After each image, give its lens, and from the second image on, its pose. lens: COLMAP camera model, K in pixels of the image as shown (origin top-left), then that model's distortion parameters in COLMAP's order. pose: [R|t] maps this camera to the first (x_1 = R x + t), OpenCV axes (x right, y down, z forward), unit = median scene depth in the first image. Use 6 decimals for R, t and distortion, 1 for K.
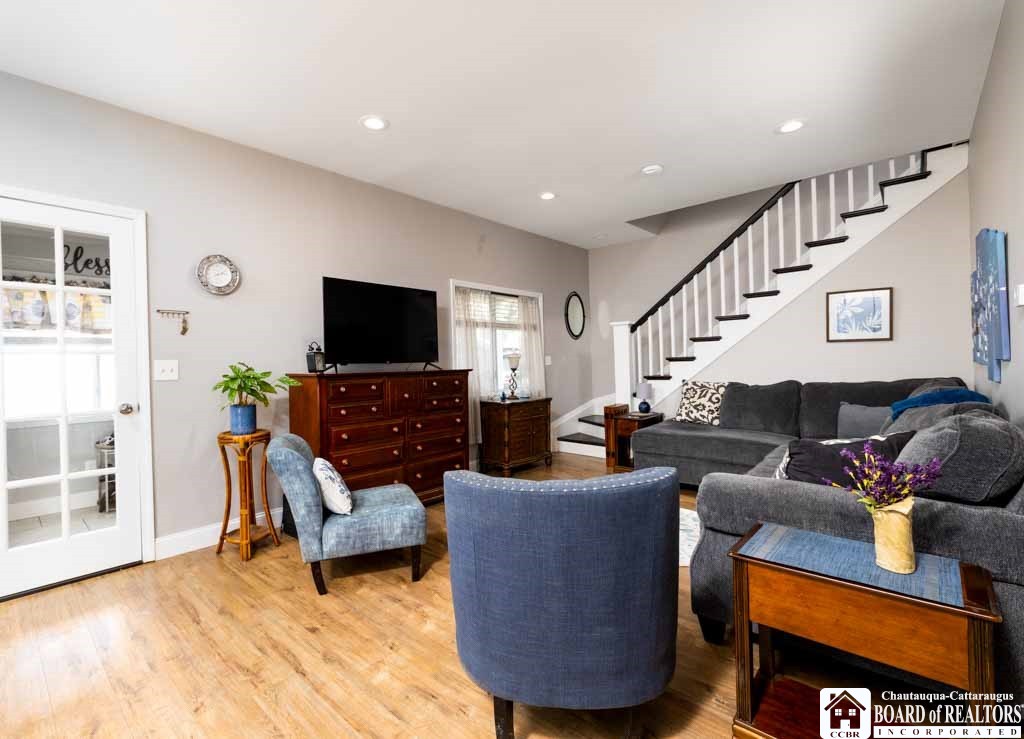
lens RADIAL K [[467.2, 0, 473.7], [0, 467.2, 367.0], [0, 0, 1]] dist [0.000409, 0.000211]
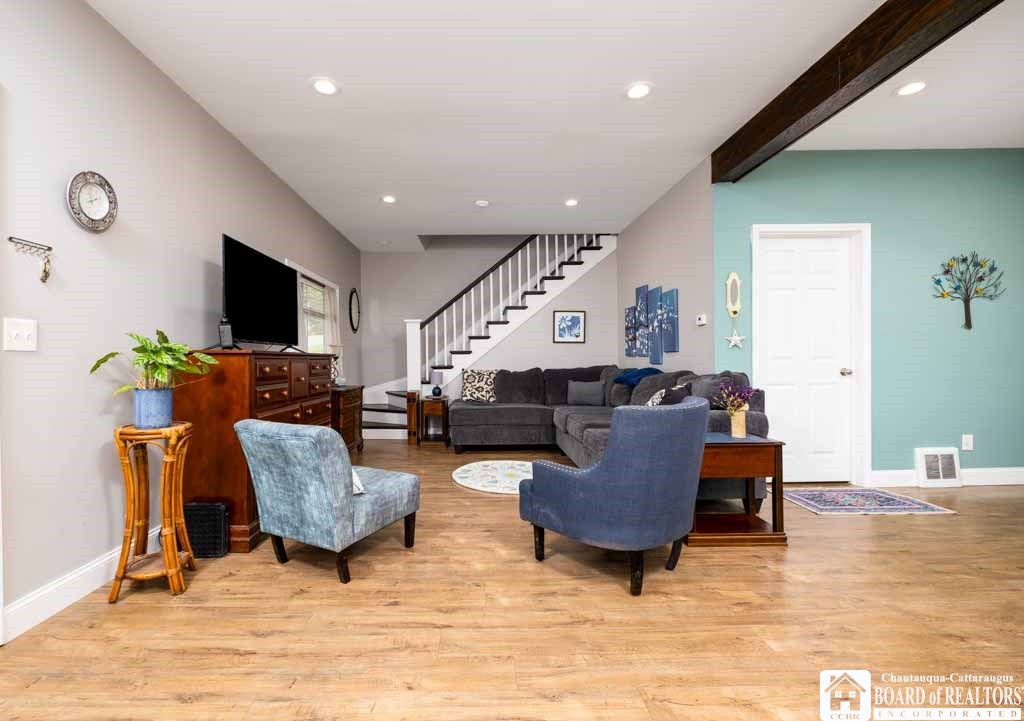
lens RADIAL K [[453.1, 0, 481.5], [0, 453.1, 361.0], [0, 0, 1]] dist [0.000280, -0.000024]
pose [[0.718828, 0.016527, 0.694992, -0.465070], [-0.004107, 0.999801, -0.019527, 0.037808], [-0.695176, 0.011182, 0.718753, 0.096921]]
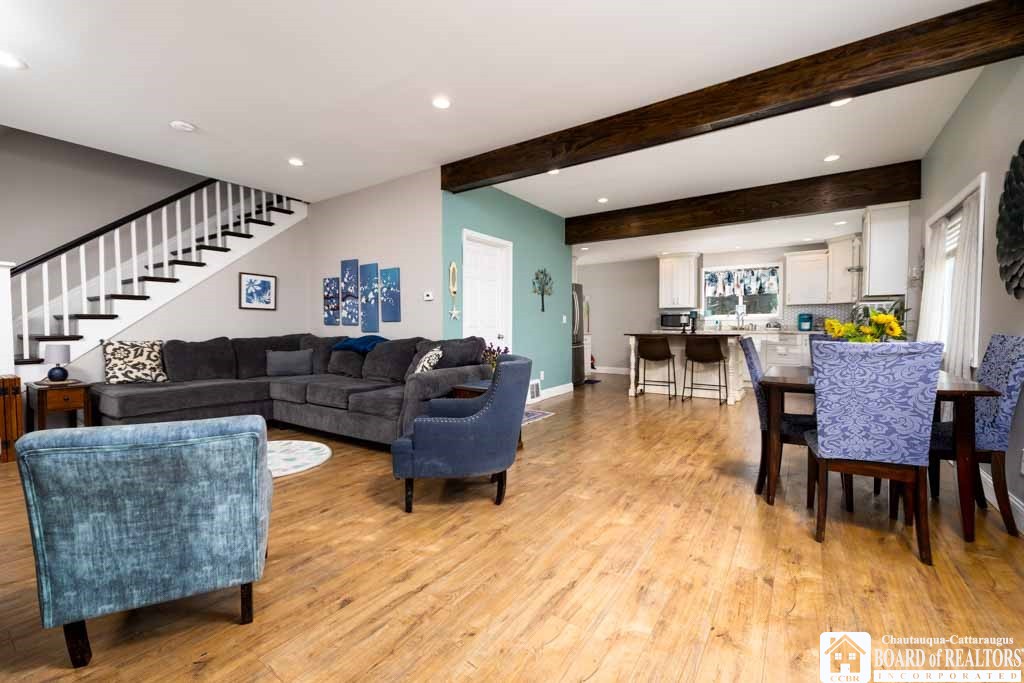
lens RADIAL K [[426.2, 0, 512.0], [0, 426.2, 341.5], [0, 0, 1]] dist [0.000138, -0.000381]
pose [[-0.158258, -0.008323, 0.987363, -0.615143], [0.012811, 0.999863, 0.010482, 0.040684], [-0.987315, 0.014308, -0.158129, 0.430679]]
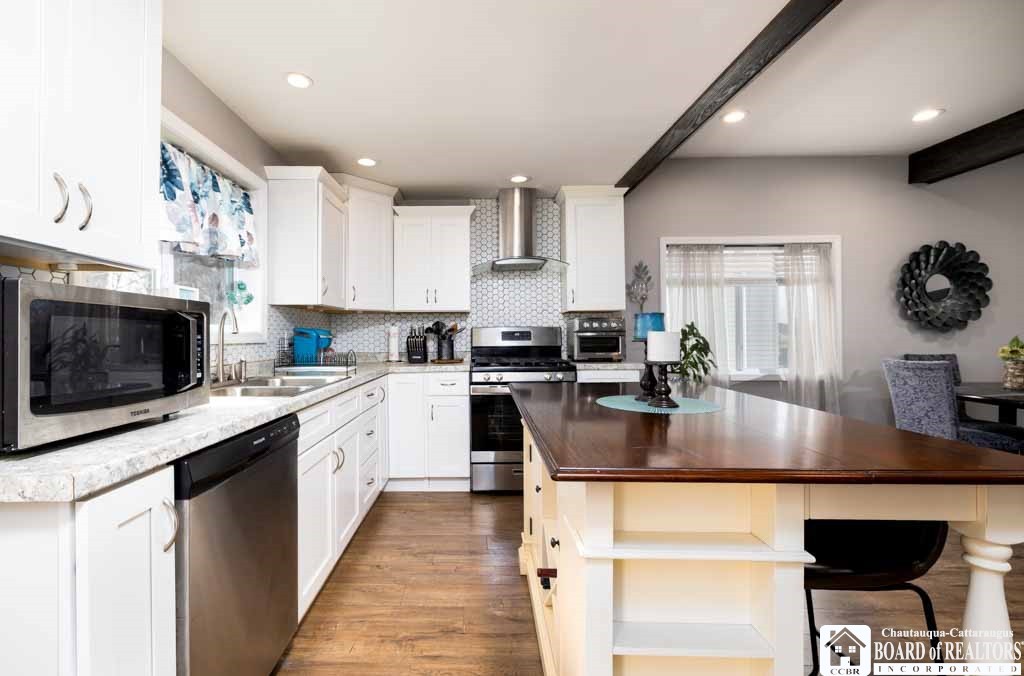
lens RADIAL K [[445.9, 0, 474.1], [0, 445.9, 337.8], [0, 0, 1]] dist [-0.001374, -0.000063]
pose [[-0.734092, 0.035409, -0.678126, 1.290371], [0.023511, 0.999366, 0.026732, -0.039630], [0.678643, 0.003680, -0.734459, -0.299773]]
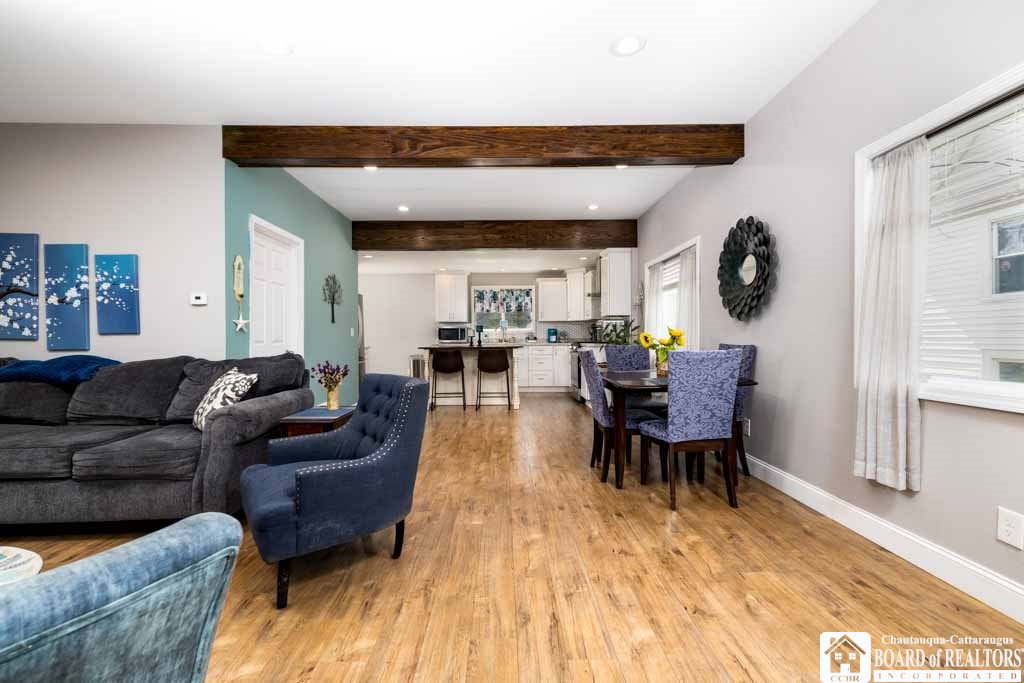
lens RADIAL K [[426.2, 0, 512.0], [0, 426.2, 341.5], [0, 0, 1]] dist [0.000138, -0.000381]
pose [[-0.700480, 0.026280, 0.713189, -0.459222], [0.029385, 0.999536, -0.007969, 0.034759], [-0.713067, 0.015375, -0.700927, 0.615915]]
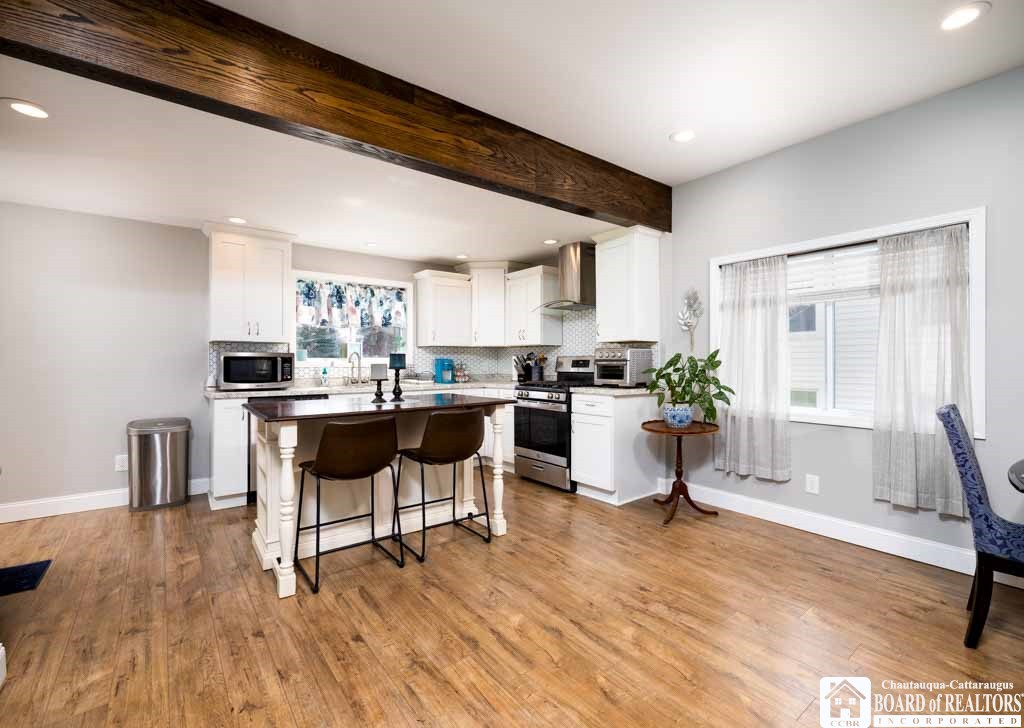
lens RADIAL K [[451.0, 0, 520.8], [0, 451.0, 362.7], [0, 0, 1]] dist [-0.001165, -0.000197]
pose [[-0.989812, 0.031590, 0.138831, 0.540149], [0.032633, 0.999454, 0.005242, -0.029221], [-0.138590, 0.009719, -0.990302, 0.259479]]
